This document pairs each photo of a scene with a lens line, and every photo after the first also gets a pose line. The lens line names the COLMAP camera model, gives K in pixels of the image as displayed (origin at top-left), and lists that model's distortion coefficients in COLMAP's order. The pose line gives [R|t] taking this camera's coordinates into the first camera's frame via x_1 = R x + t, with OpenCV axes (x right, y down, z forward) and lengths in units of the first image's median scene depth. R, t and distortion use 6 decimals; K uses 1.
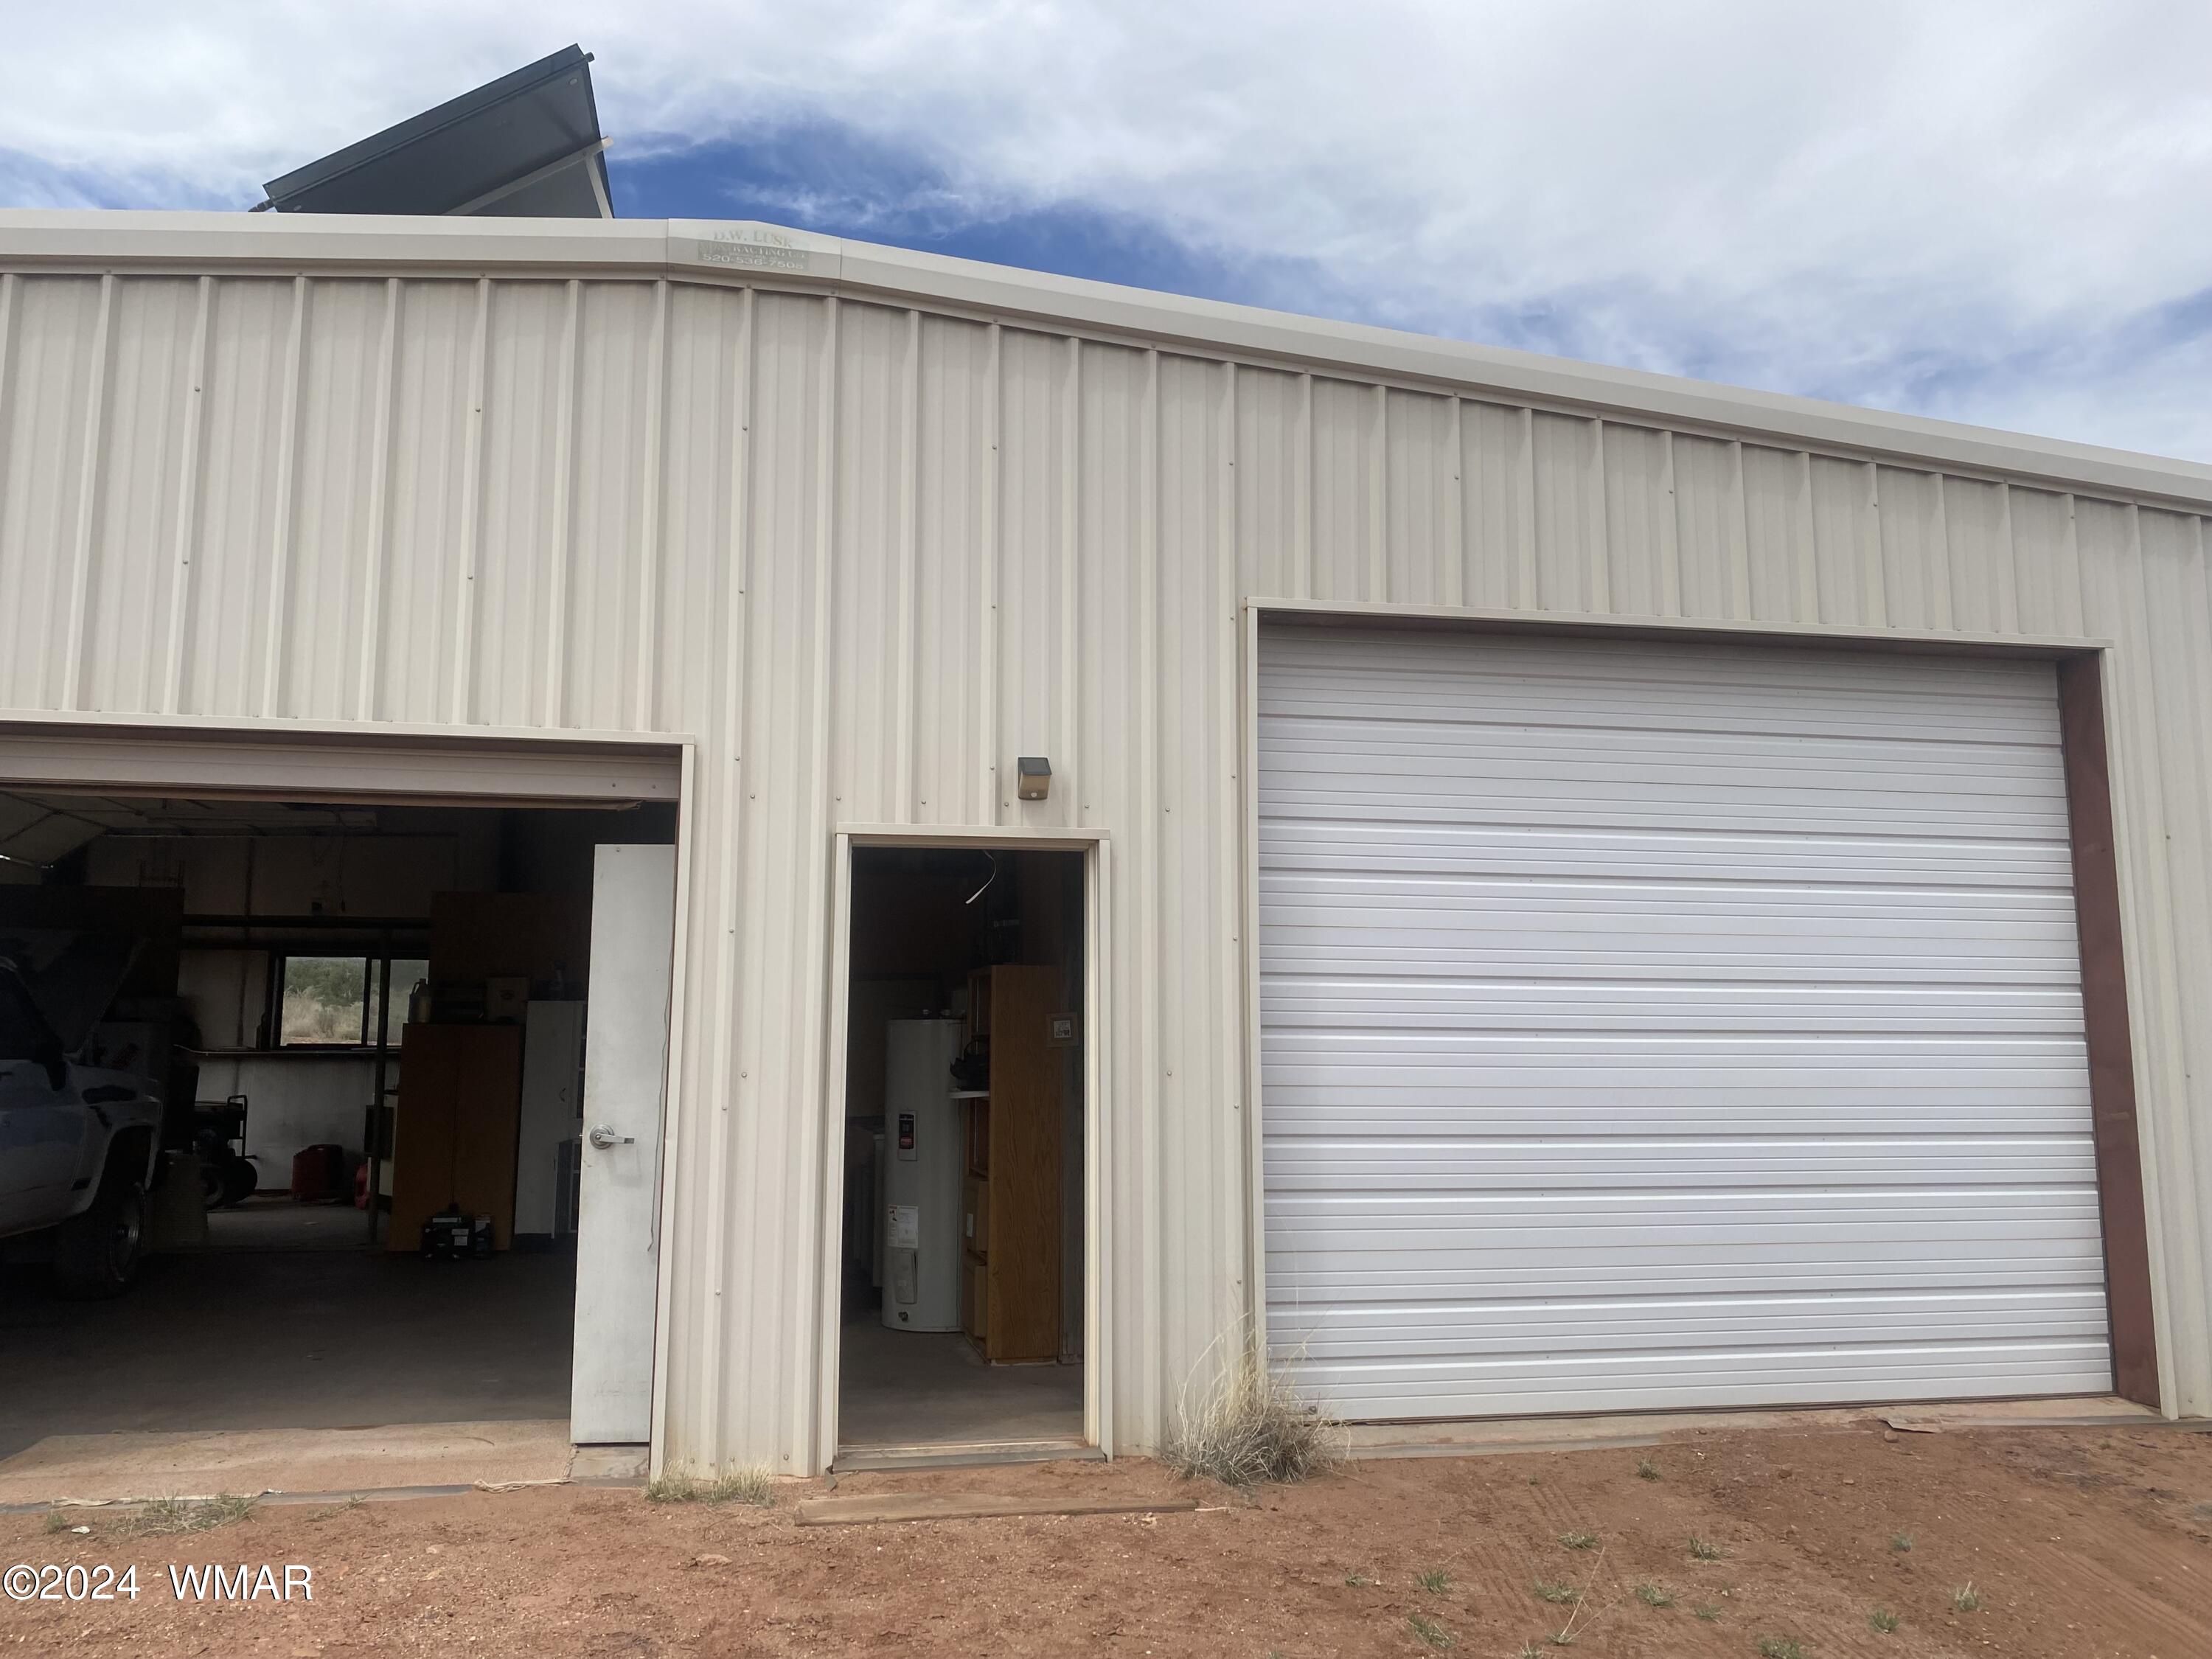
lens RADIAL K [[1684.1, 0, 1086.8], [0, 1684.1, 787.4], [0, 0, 1]] dist [0.037761, -0.039241]
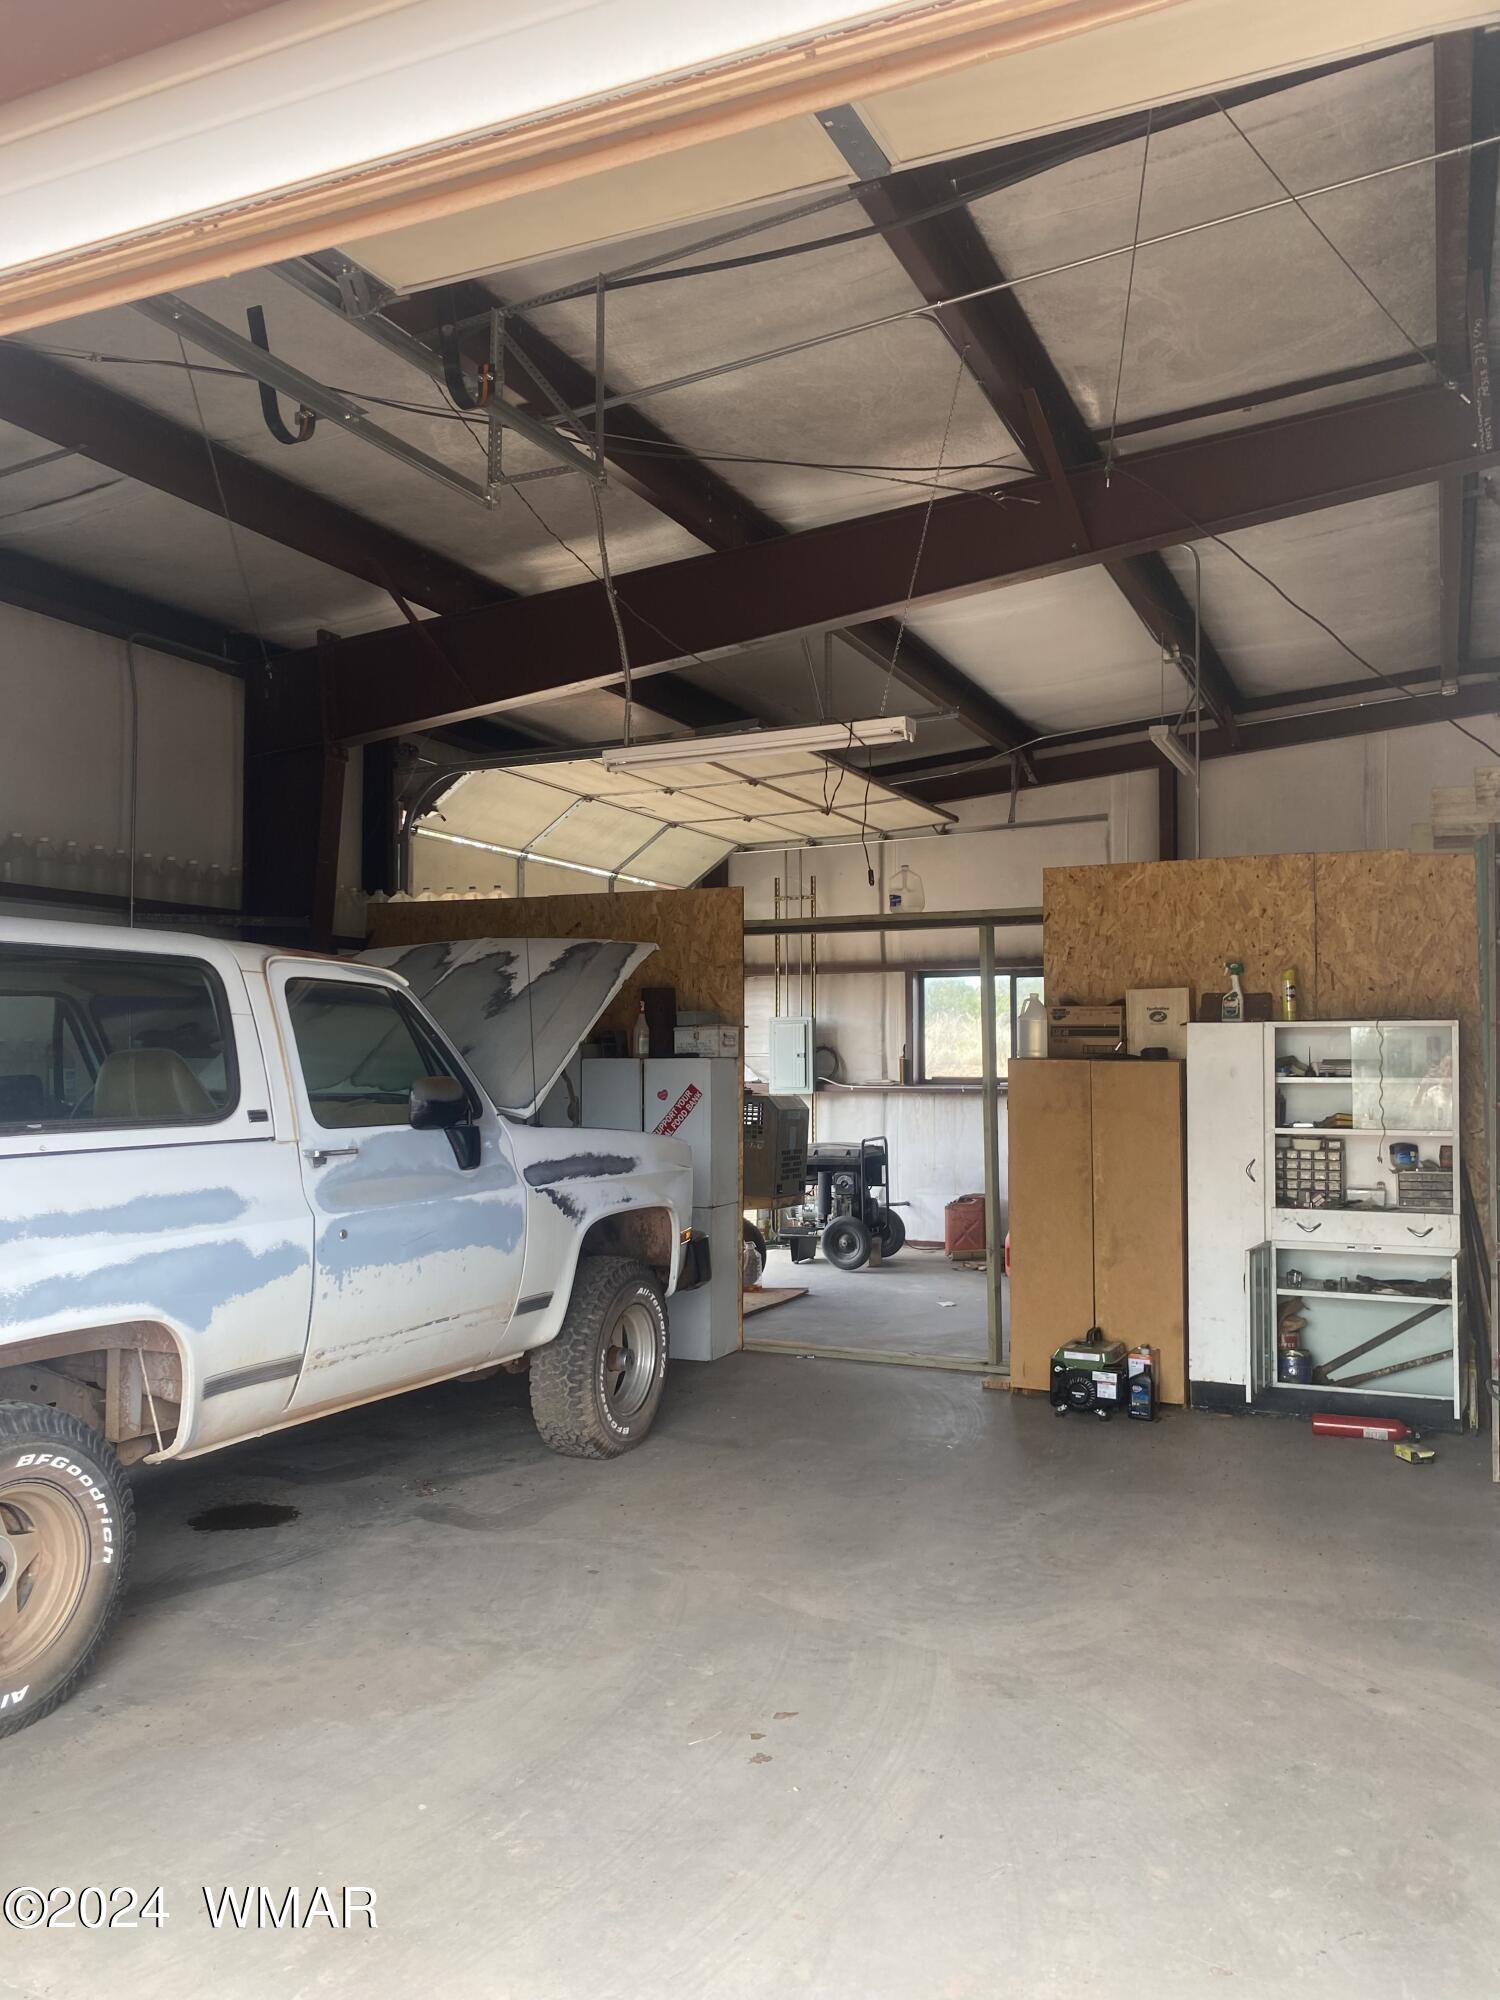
lens RADIAL K [[1522.7, 0, 761.0], [0, 1522.7, 1015.7], [0, 0, 1]] dist [0.037761, -0.039241]
pose [[0.818590, -0.019742, -0.574039, -0.128702], [0.087954, 0.991931, 0.091309, 0.055612], [0.567604, -0.125233, 0.813721, 0.432586]]
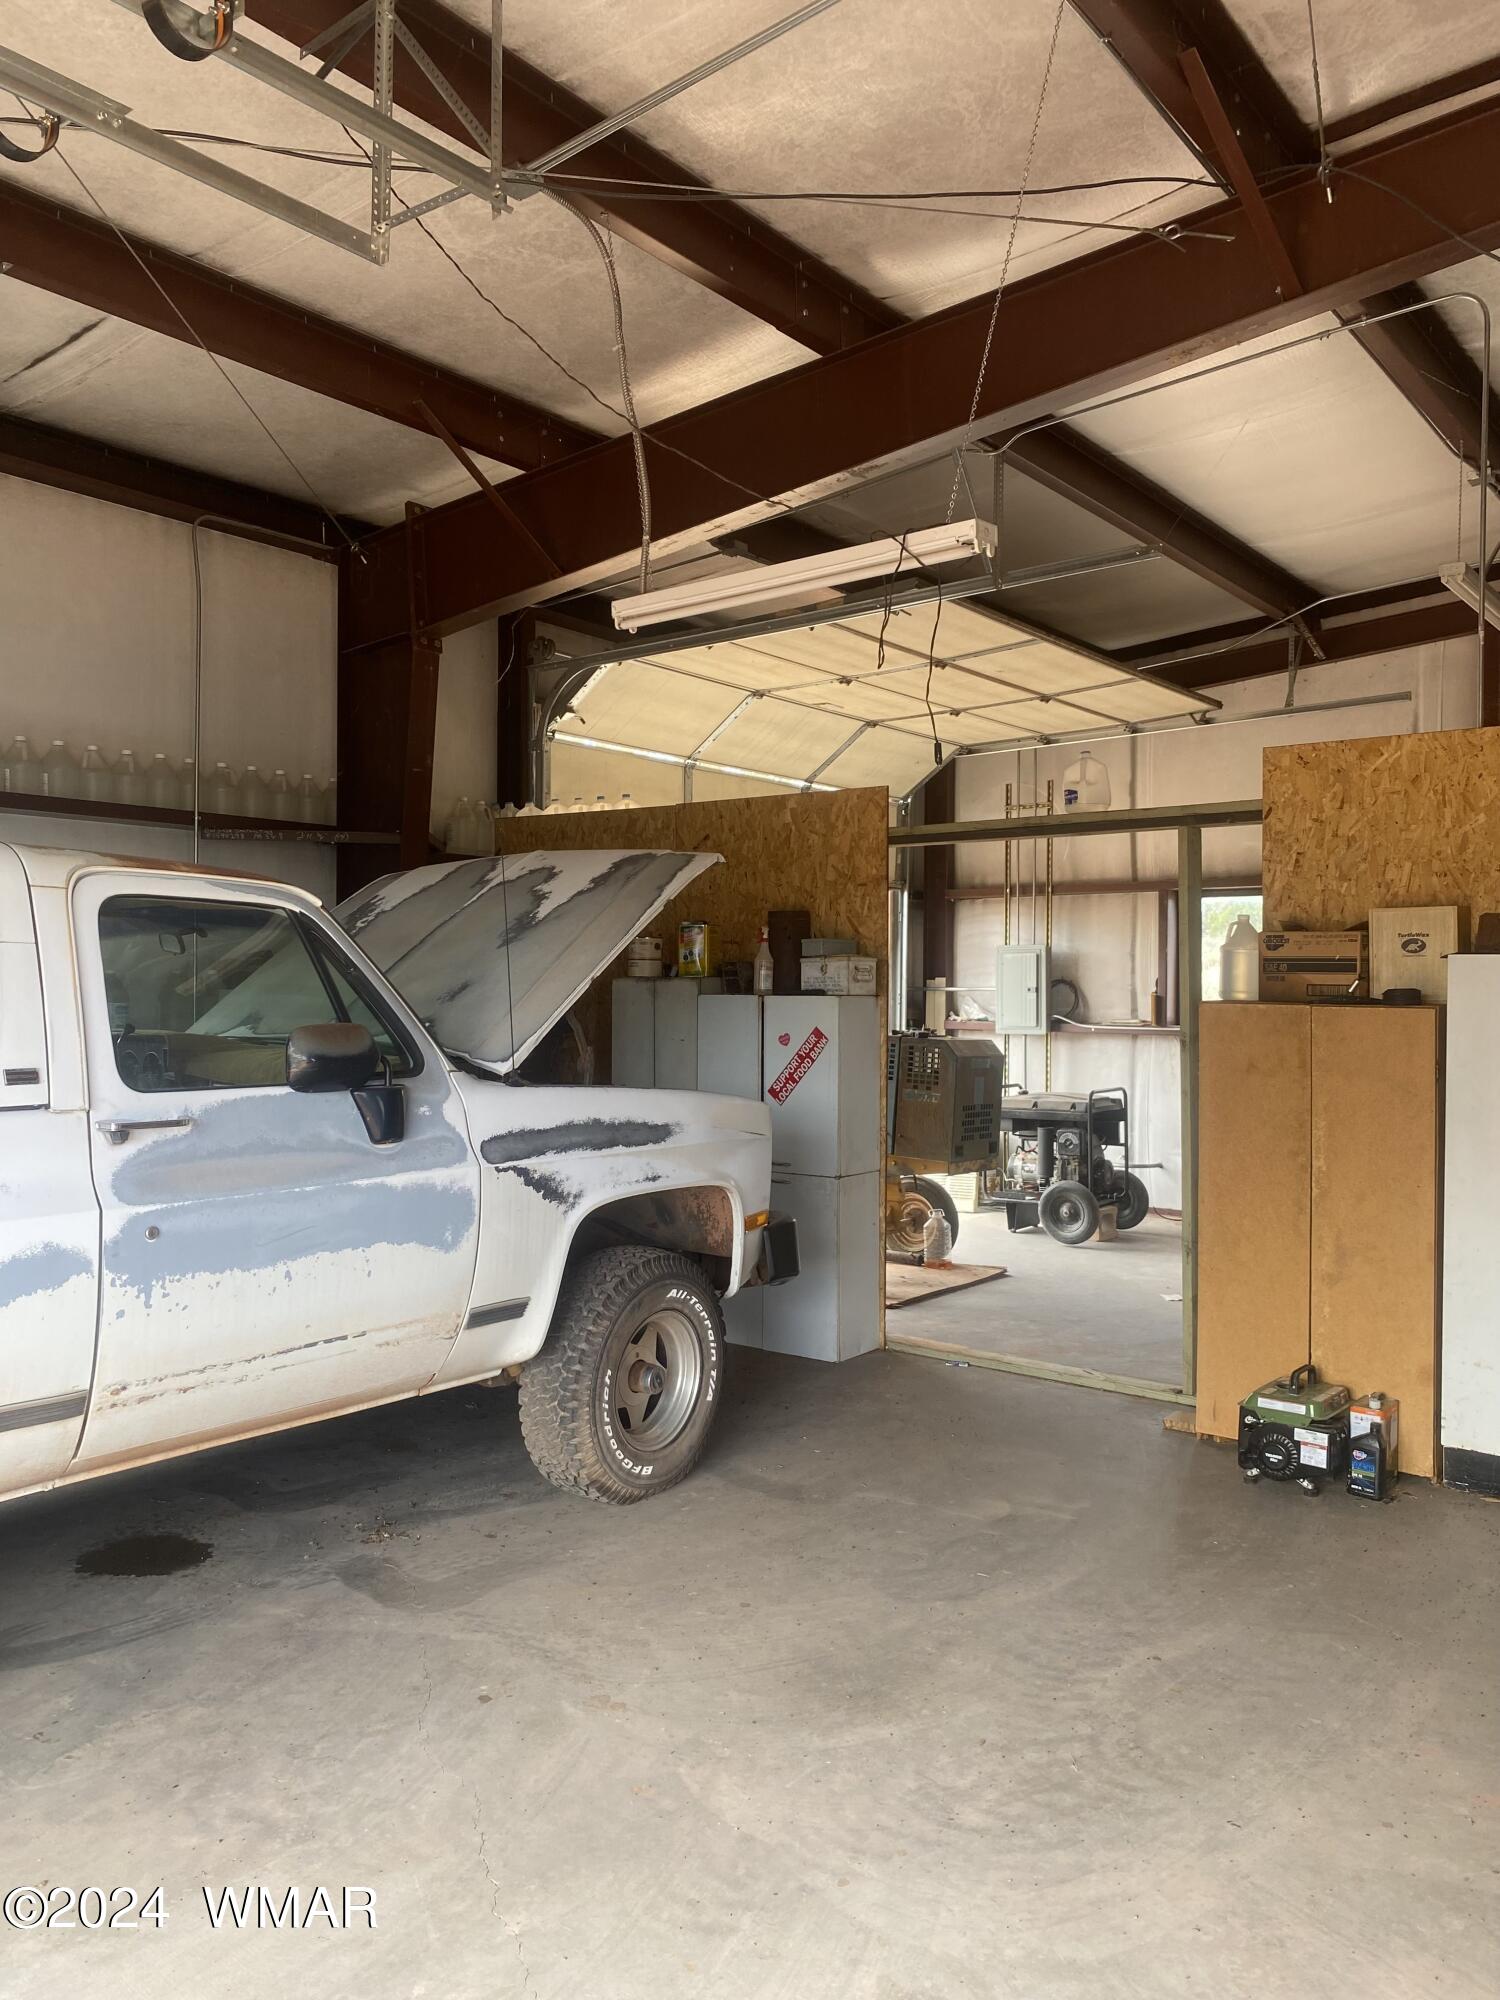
lens RADIAL K [[1522.7, 0, 740.7], [0, 1522.7, 994.1], [0, 0, 1]] dist [0.037761, -0.039241]
pose [[0.662875, 0.005839, -0.748707, -0.143341], [0.106097, 0.989147, 0.101649, 0.072669], [0.741175, -0.146816, 0.655061, 0.573181]]
